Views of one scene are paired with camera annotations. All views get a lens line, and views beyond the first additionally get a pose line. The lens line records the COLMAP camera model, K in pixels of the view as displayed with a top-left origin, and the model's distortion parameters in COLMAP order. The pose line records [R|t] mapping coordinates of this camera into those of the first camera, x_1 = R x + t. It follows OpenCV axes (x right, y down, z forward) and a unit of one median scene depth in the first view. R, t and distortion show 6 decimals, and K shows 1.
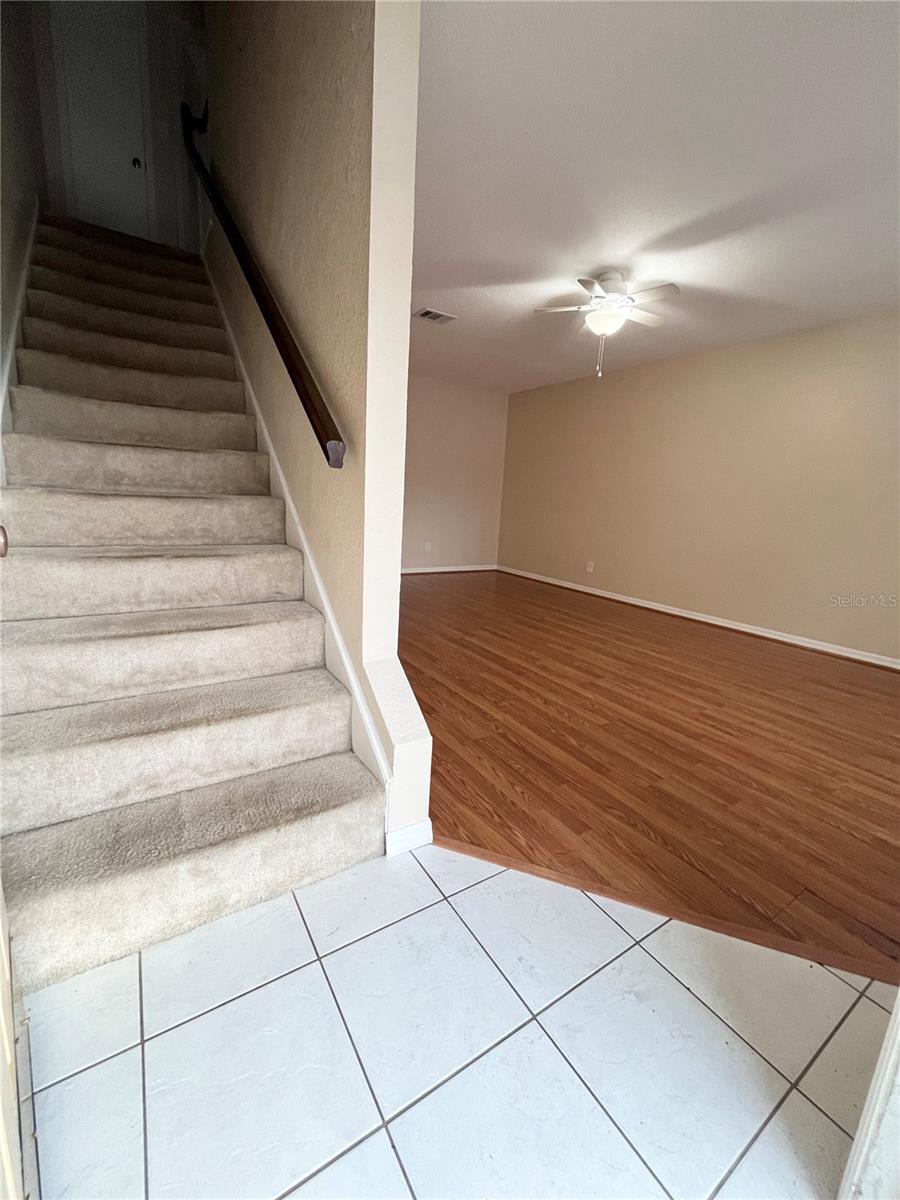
lens RADIAL K [[487.2, 0, 450.0], [0, 487.2, 600.0], [0, 0, 1]] dist [-0.001961, -0.000005]
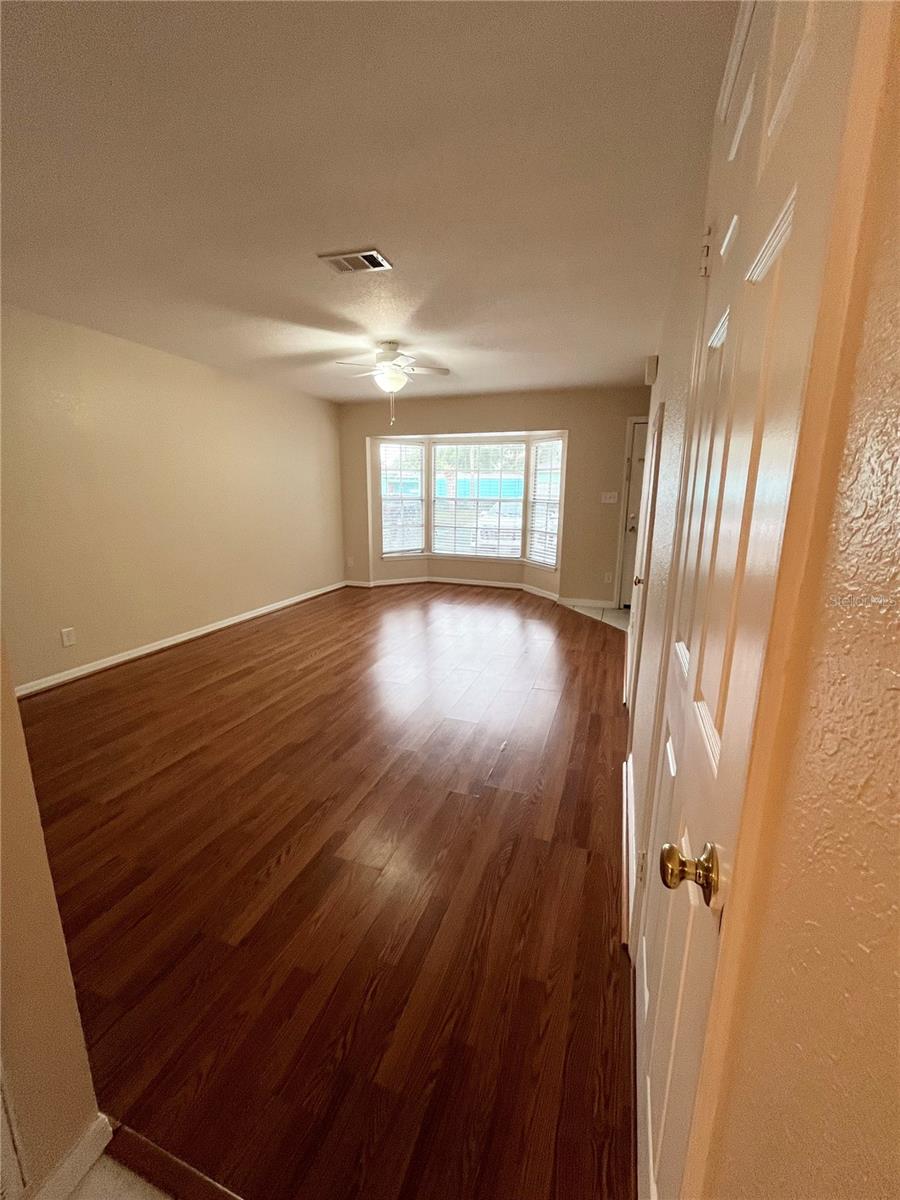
lens RADIAL K [[487.2, 0, 450.0], [0, 487.2, 600.0], [0, 0, 1]] dist [-0.001961, -0.000005]
pose [[-0.608917, -0.124725, 0.783367, -0.717599], [0.236276, 0.914215, 0.329217, -0.290759], [-0.757228, 0.385557, -0.527211, 1.374145]]
